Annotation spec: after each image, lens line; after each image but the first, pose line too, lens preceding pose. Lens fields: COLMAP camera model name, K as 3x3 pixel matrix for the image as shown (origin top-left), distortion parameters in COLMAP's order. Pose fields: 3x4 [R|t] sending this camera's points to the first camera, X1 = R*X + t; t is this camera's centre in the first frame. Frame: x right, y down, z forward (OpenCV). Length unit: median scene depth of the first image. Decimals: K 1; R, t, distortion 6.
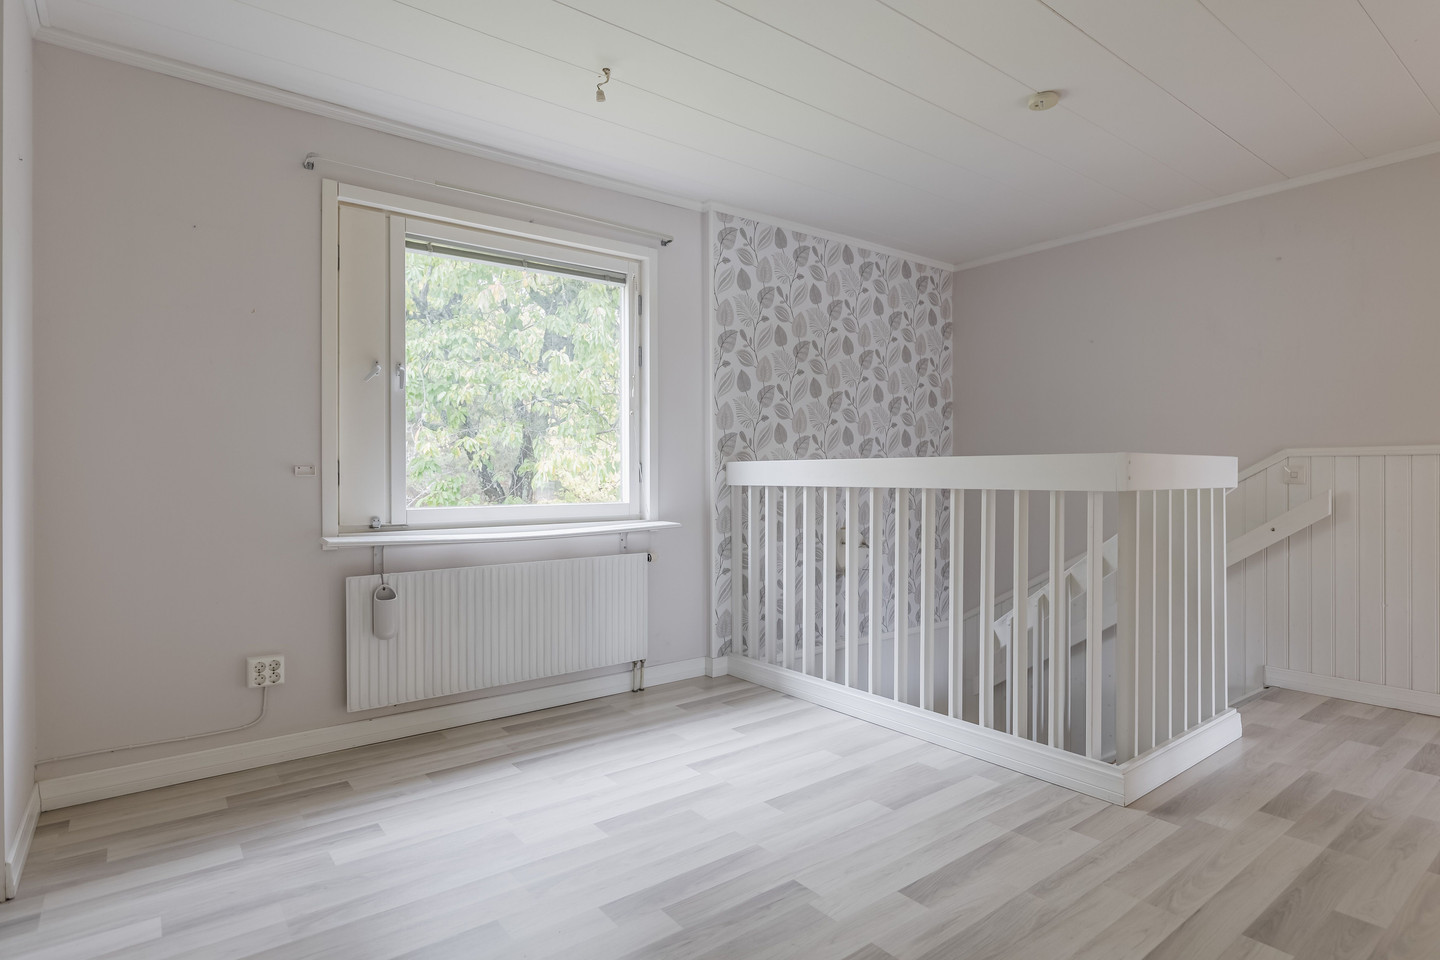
lens RADIAL K [[766.5, 0, 718.8], [0, 766.5, 474.0], [0, 0, 1]] dist [-0.009304, -0.000895]
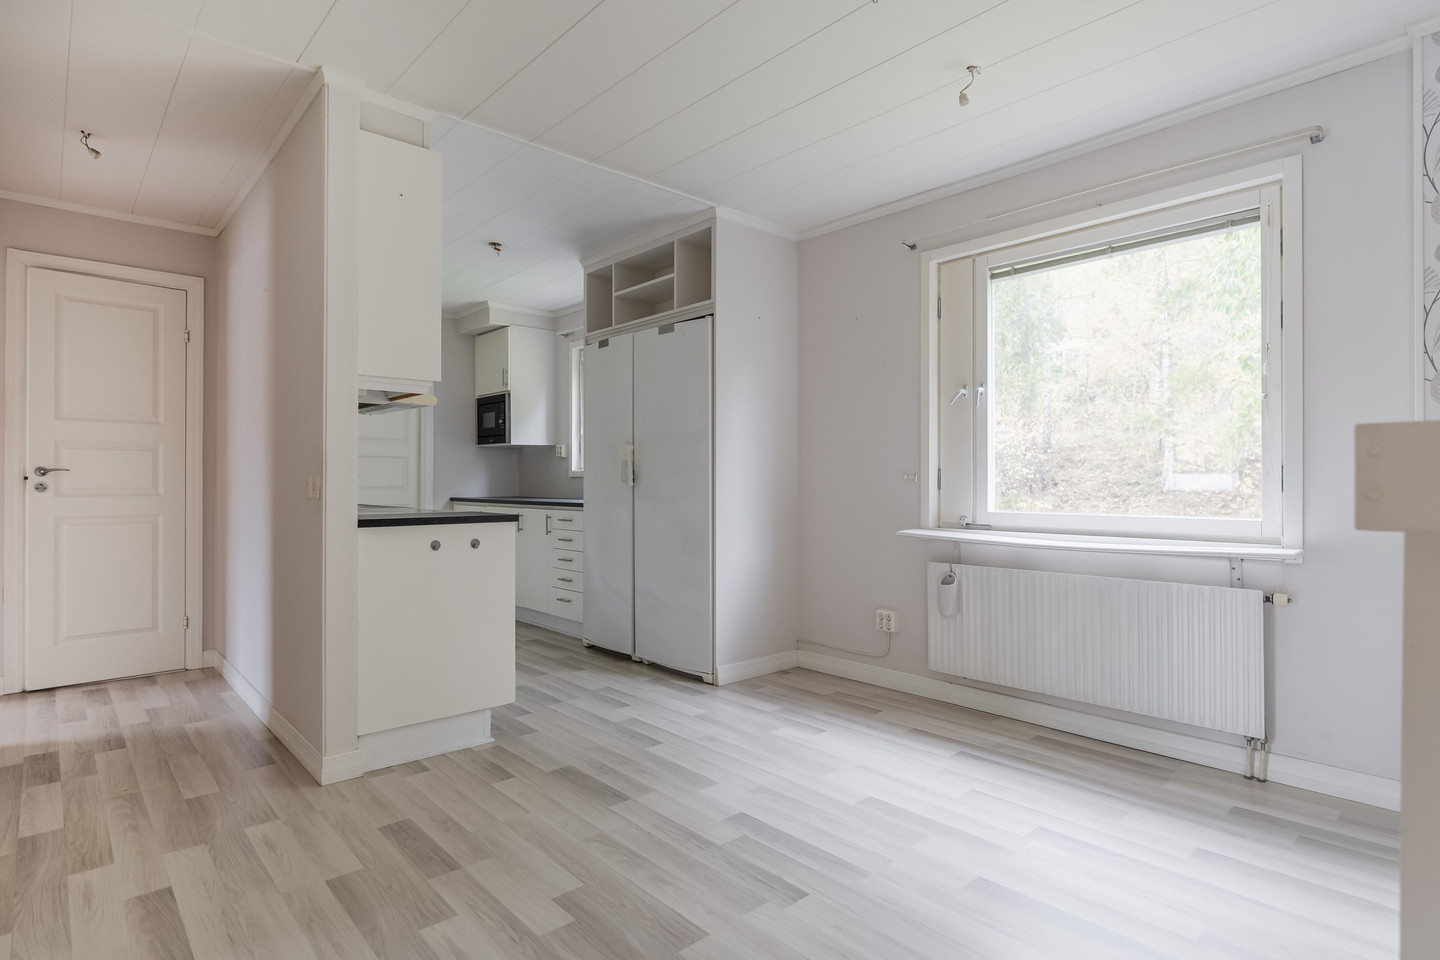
lens RADIAL K [[766.5, 0, 721.2], [0, 766.5, 477.9], [0, 0, 1]] dist [-0.009304, -0.000895]
pose [[0.053453, -0.001927, -0.998569, 0.754365], [0.001071, 0.999998, -0.001873, -0.002363], [0.998570, -0.000970, 0.053455, 0.585296]]
